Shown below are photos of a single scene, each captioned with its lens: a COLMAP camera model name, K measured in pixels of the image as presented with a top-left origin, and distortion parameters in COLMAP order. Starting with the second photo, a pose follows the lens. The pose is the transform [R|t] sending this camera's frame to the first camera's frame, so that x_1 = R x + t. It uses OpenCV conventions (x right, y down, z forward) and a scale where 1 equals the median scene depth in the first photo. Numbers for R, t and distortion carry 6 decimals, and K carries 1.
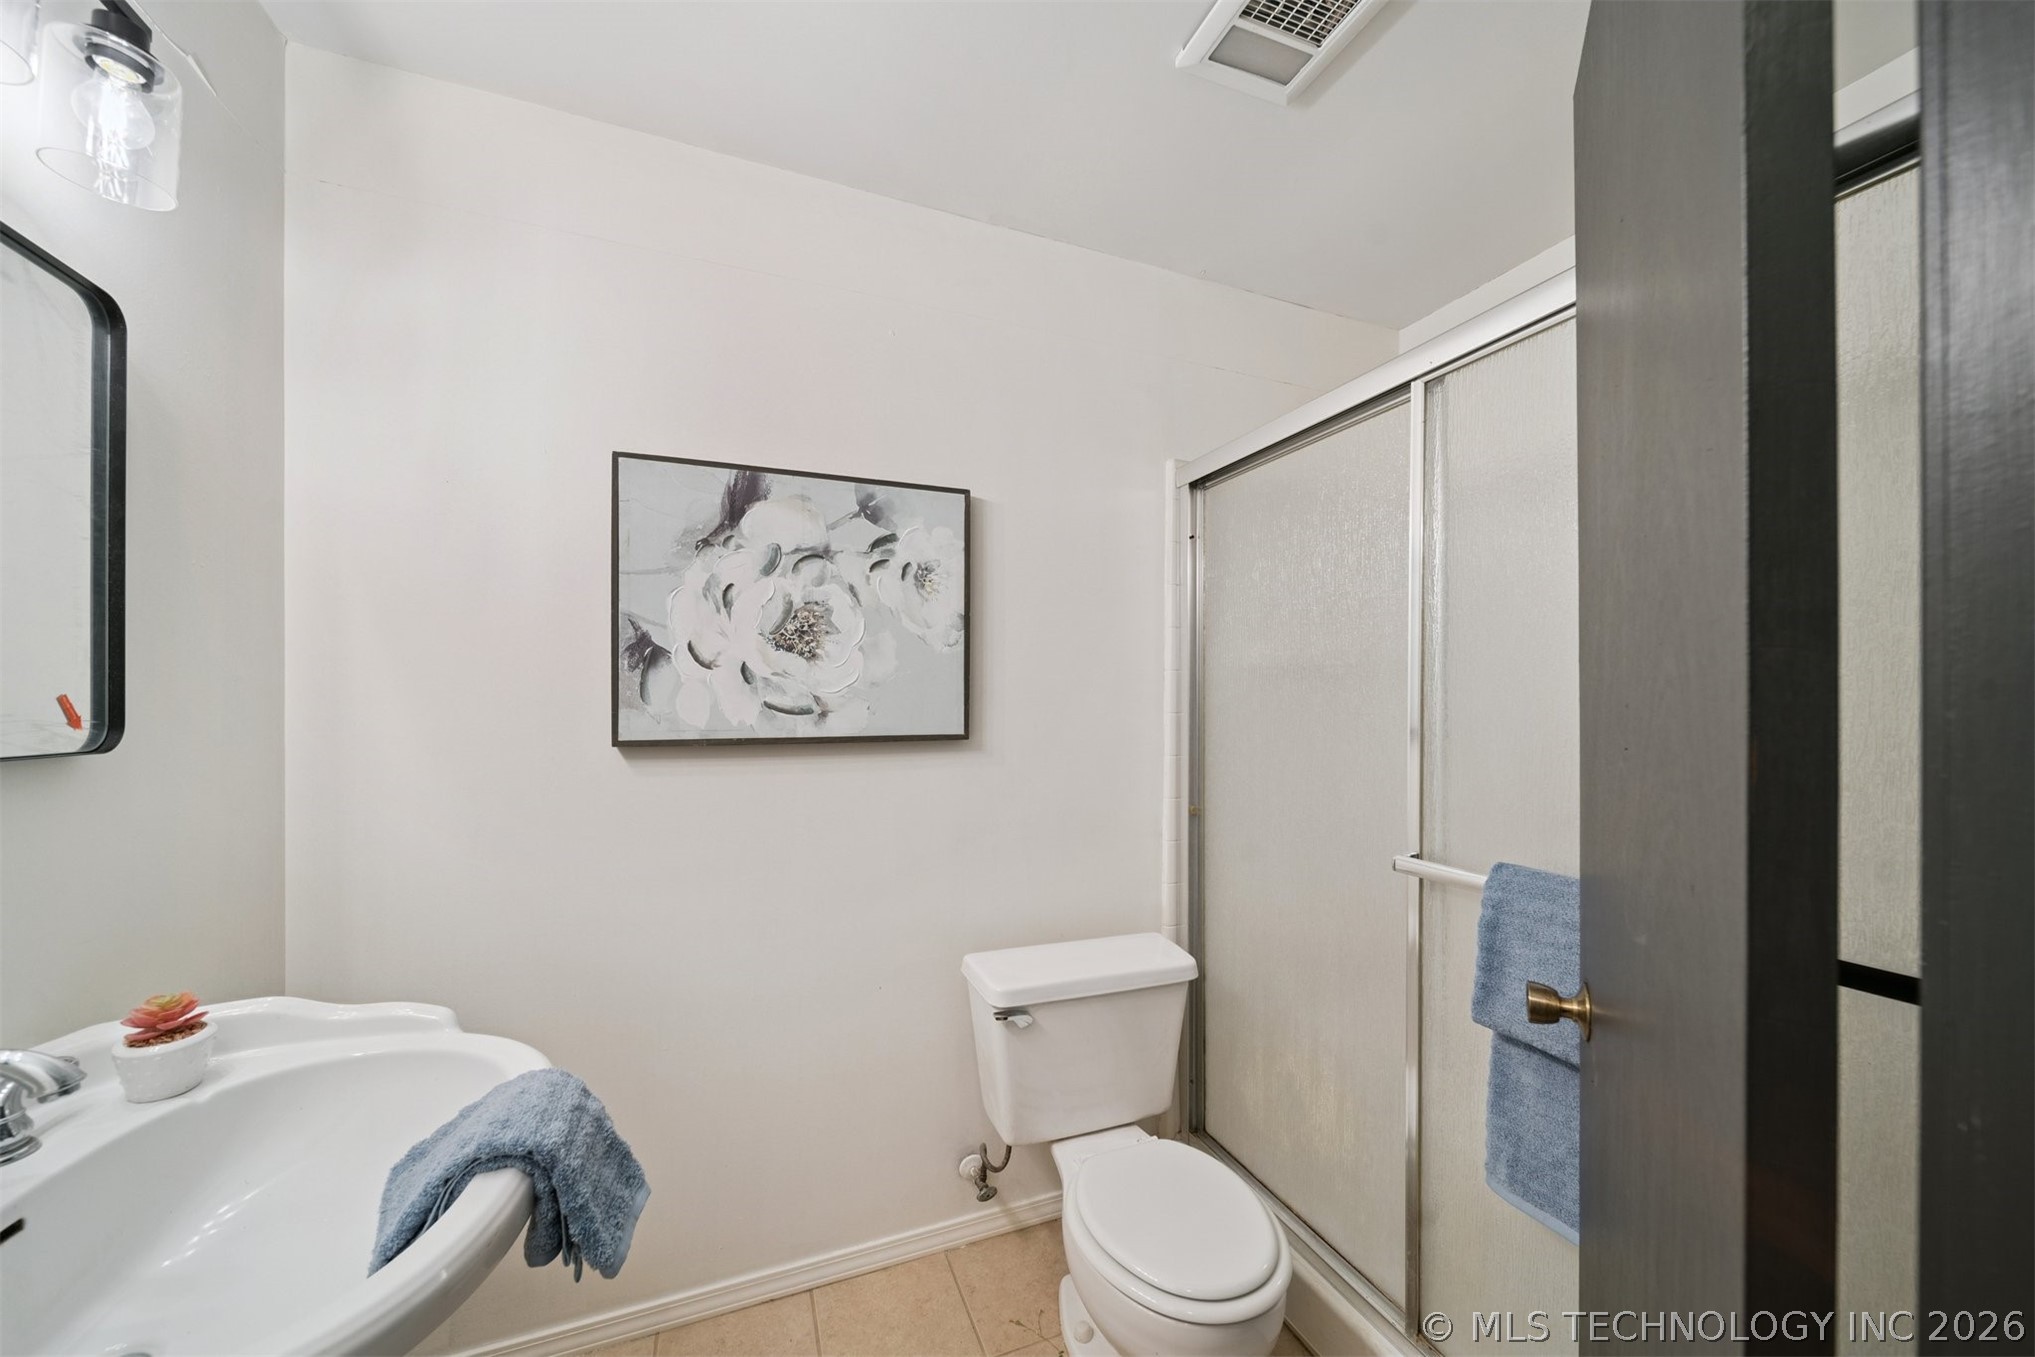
lens RADIAL K [[732.8, 0, 1046.1], [0, 732.8, 702.4], [0, 0, 1]] dist [-0.000681, -0.000313]
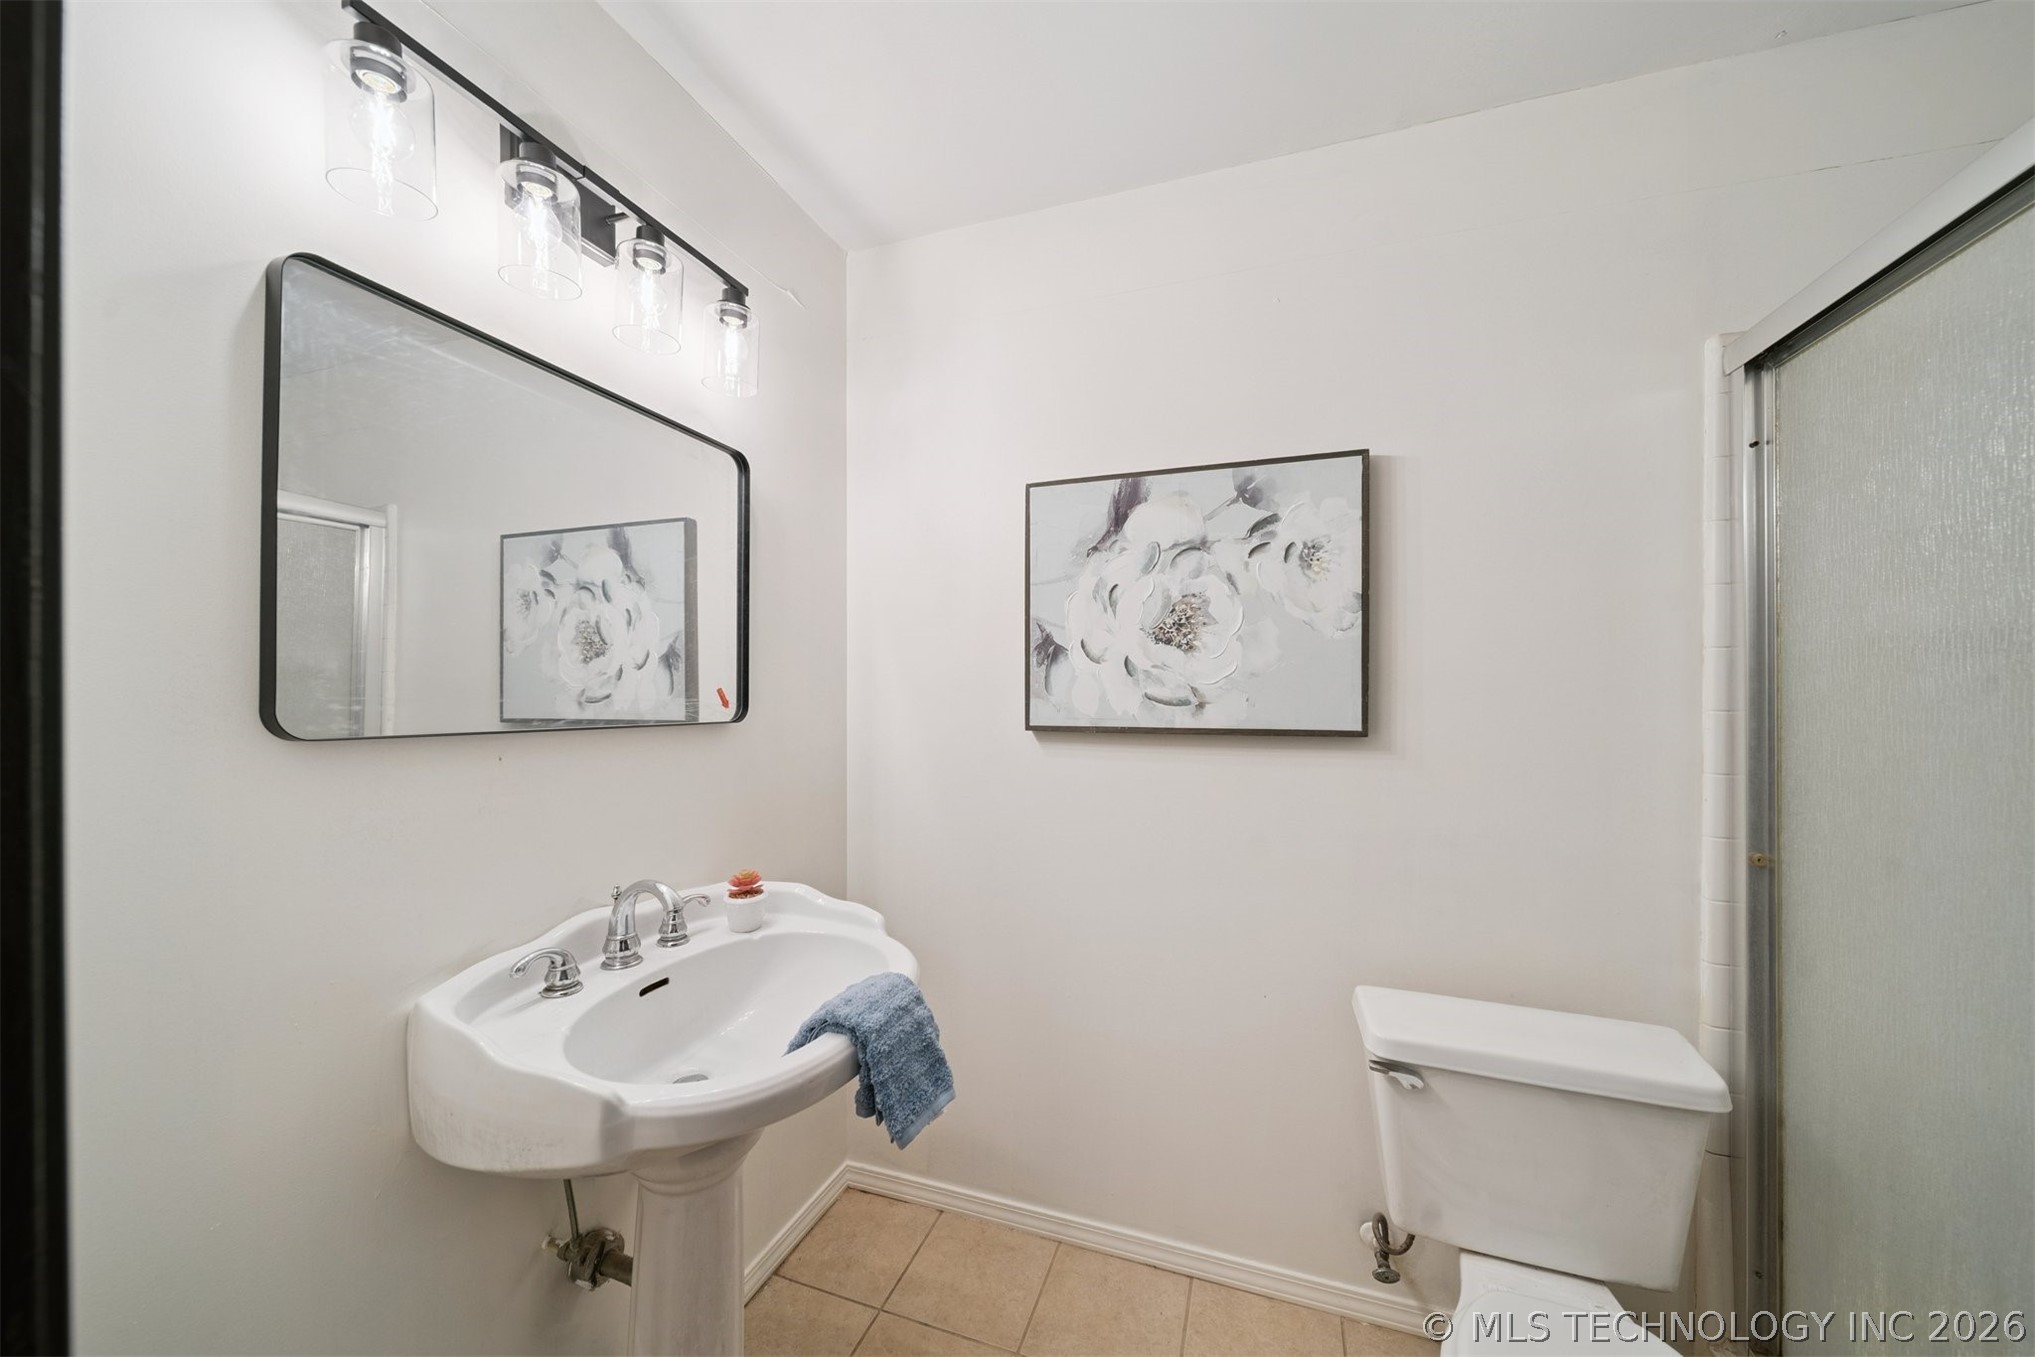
lens RADIAL K [[739.9, 0, 1014.0], [0, 739.9, 688.8], [0, 0, 1]] dist [-0.000228, -0.000131]
pose [[0.745651, -0.001341, -0.666336, 0.183232], [-0.002672, 0.999984, -0.005003, -0.001126], [0.666332, 0.005511, 0.745635, 0.077930]]
